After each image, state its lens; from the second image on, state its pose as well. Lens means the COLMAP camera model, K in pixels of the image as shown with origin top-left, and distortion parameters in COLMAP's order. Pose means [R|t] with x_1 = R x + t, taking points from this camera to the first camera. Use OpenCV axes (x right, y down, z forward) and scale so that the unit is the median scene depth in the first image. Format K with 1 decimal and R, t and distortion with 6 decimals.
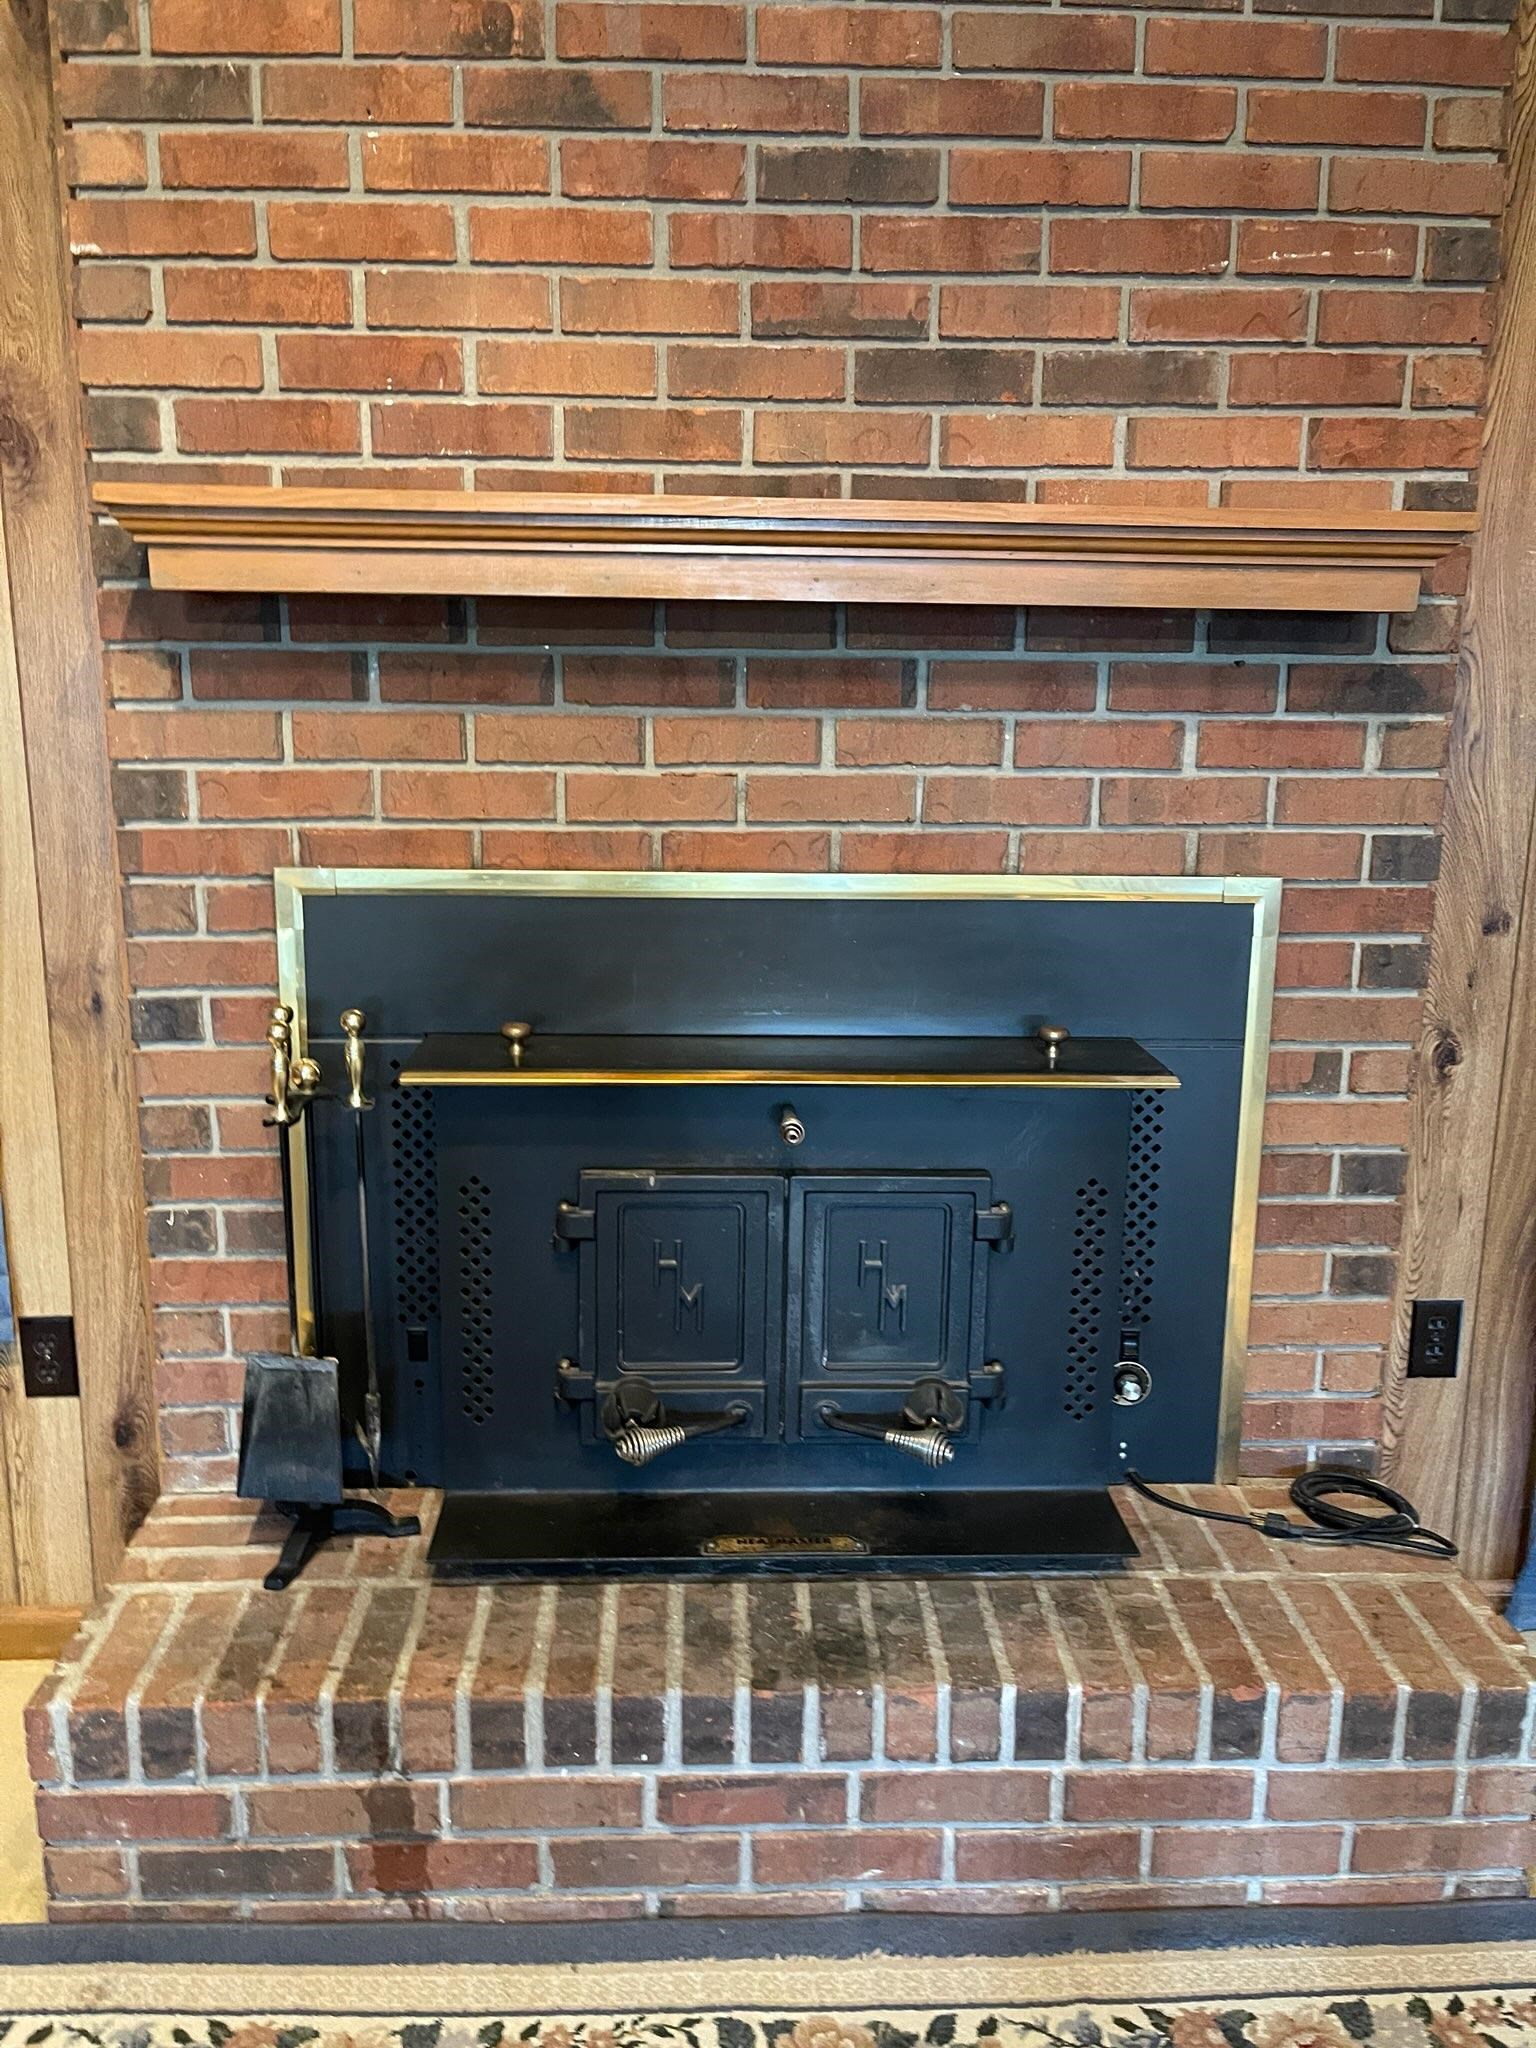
lens RADIAL K [[1550.0, 0, 753.5], [0, 1550.0, 1027.8], [0, 0, 1]] dist [0.048299, -0.059530]
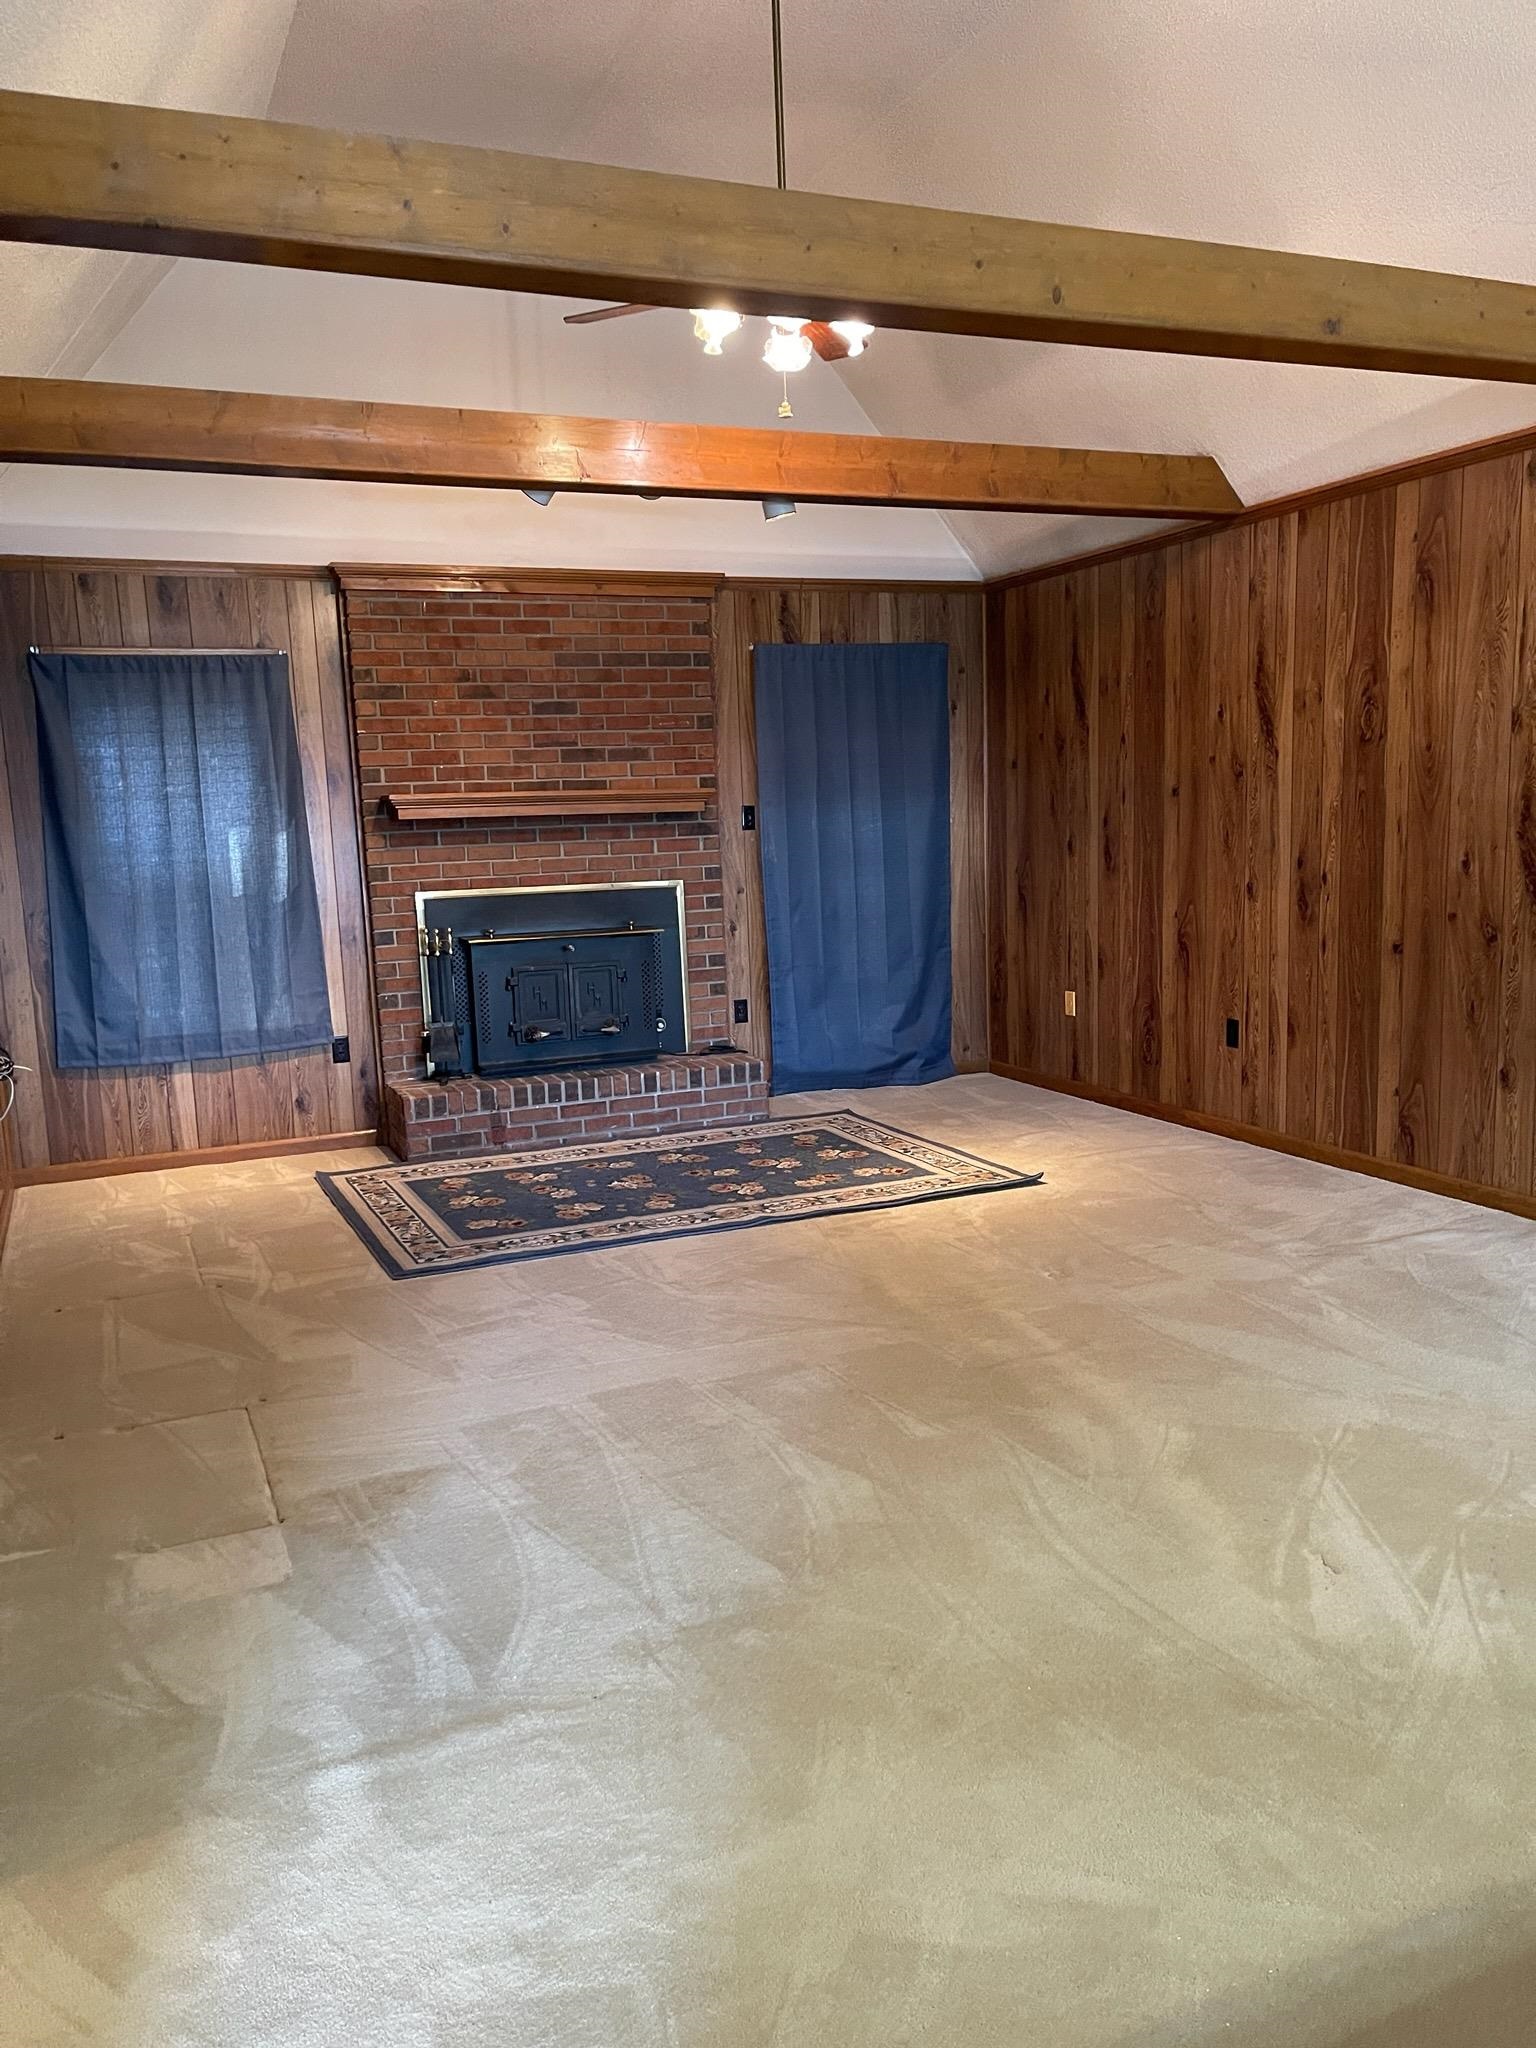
lens RADIAL K [[1550.0, 0, 772.5], [0, 1550.0, 1045.2], [0, 0, 1]] dist [0.048299, -0.059530]
pose [[0.930682, -0.097565, 0.352578, -0.855549], [0.124544, 0.990710, -0.054606, 0.555318], [-0.343975, 0.094732, 0.934188, -2.648850]]
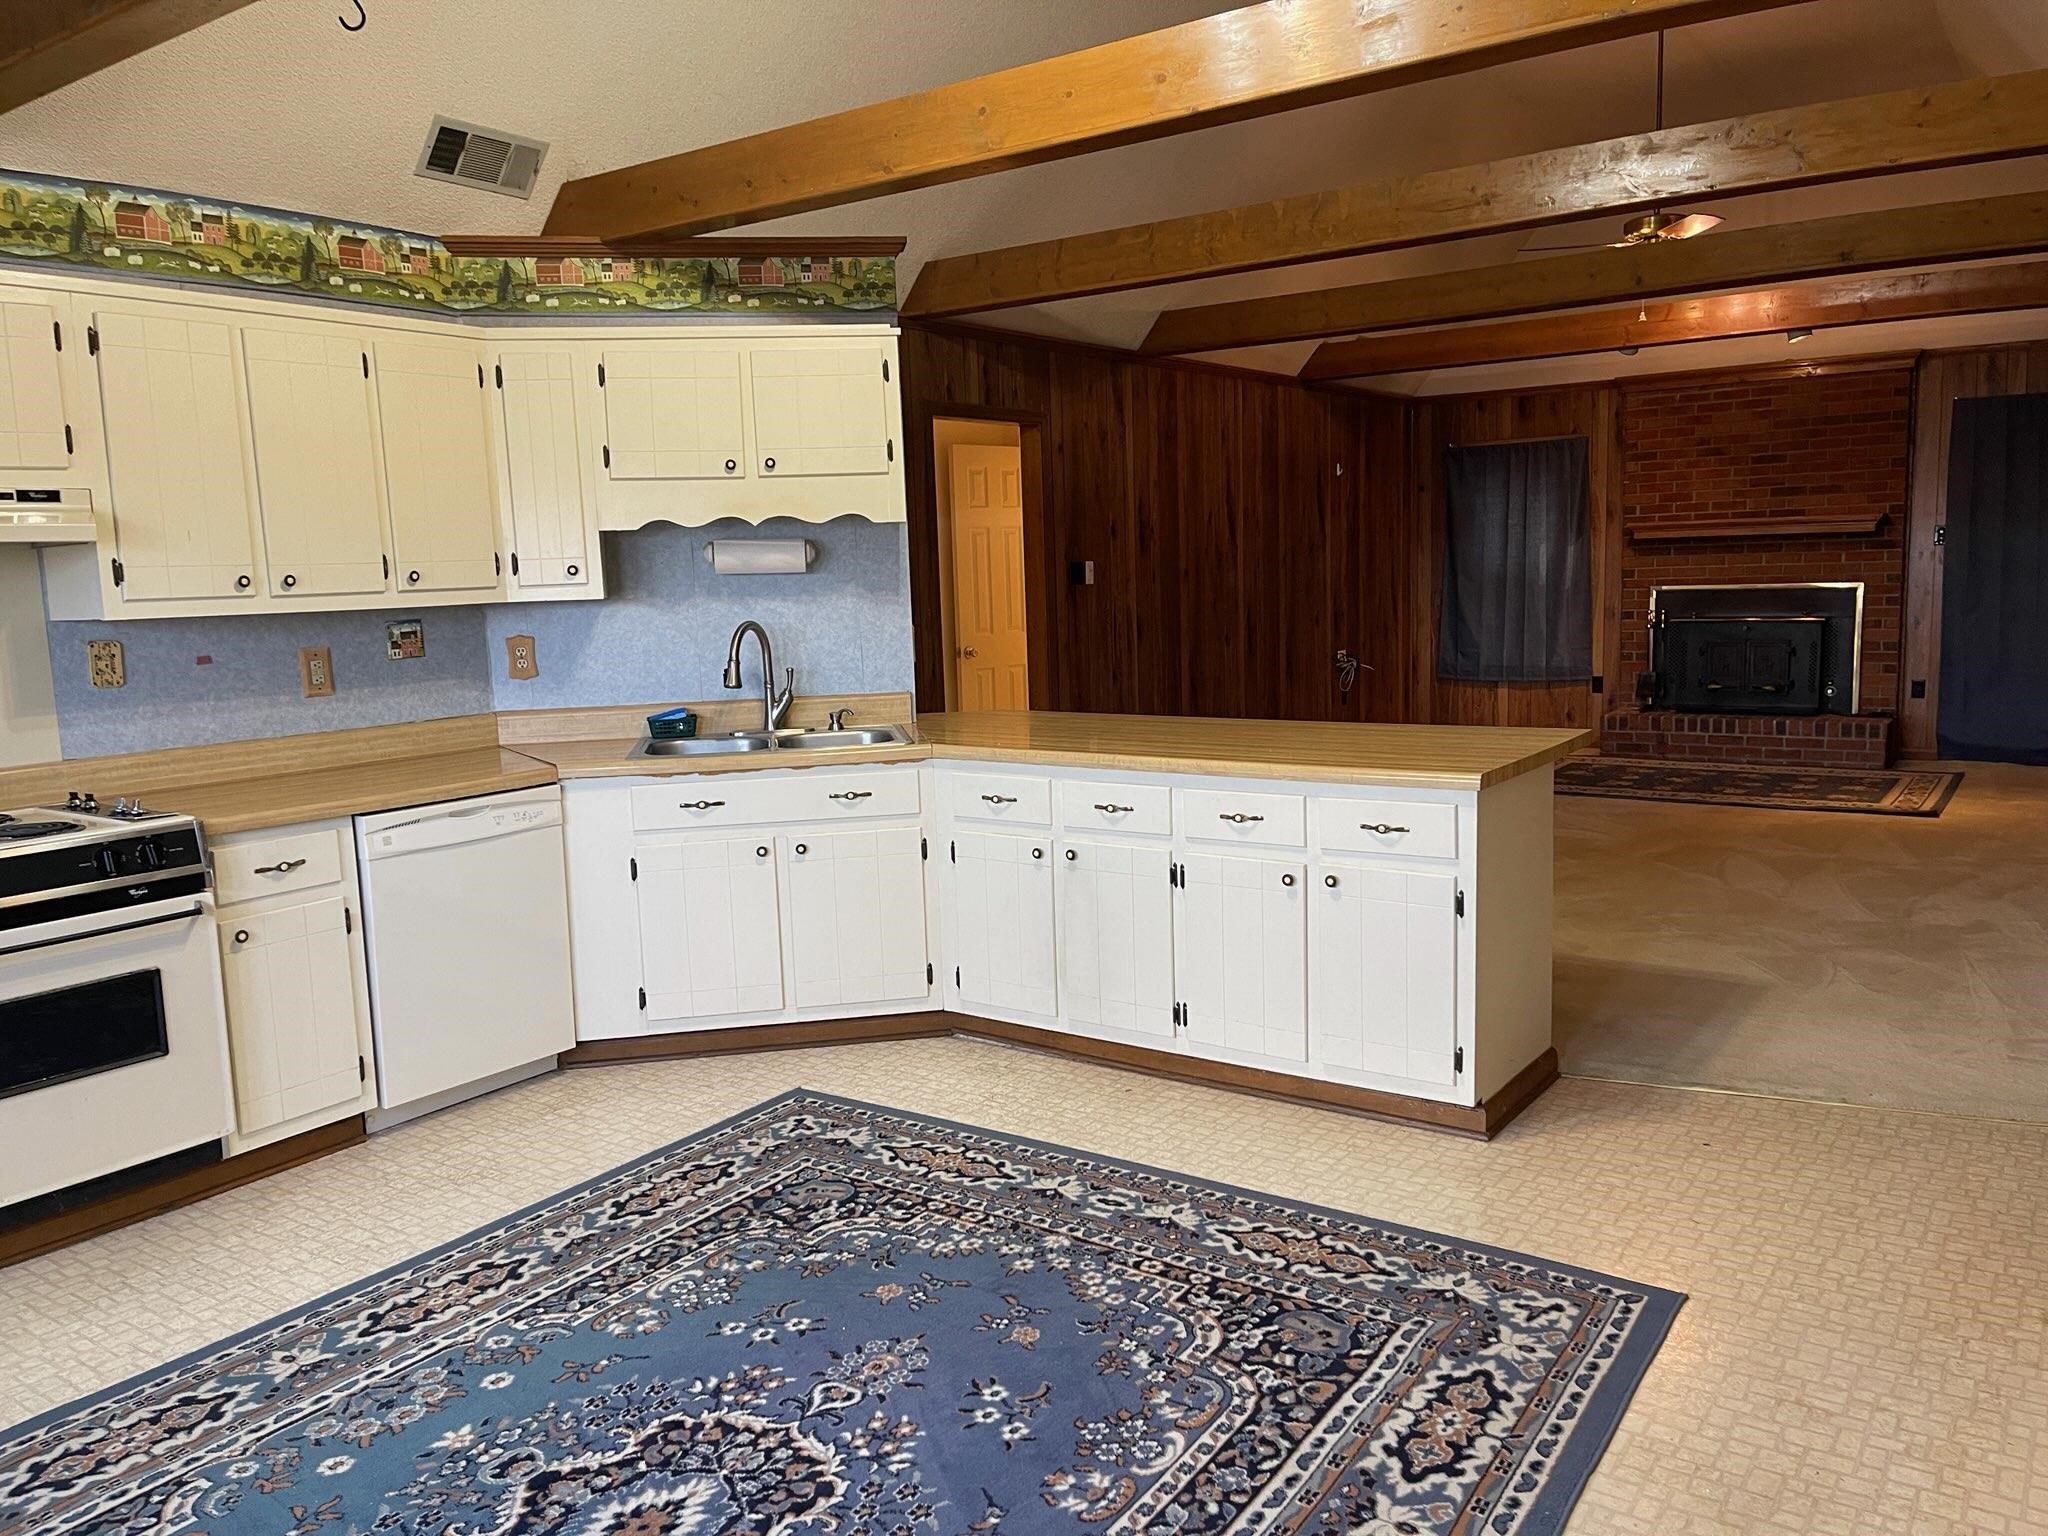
lens RADIAL K [[1550.0, 0, 1017.6], [0, 1550.0, 756.1], [0, 0, 1]] dist [0.048299, -0.059530]
pose [[0.786682, 0.041827, -0.615940, 1.369984], [-0.096108, 0.993836, -0.055261, 1.027950], [0.609832, 0.102670, 0.785852, -4.693482]]
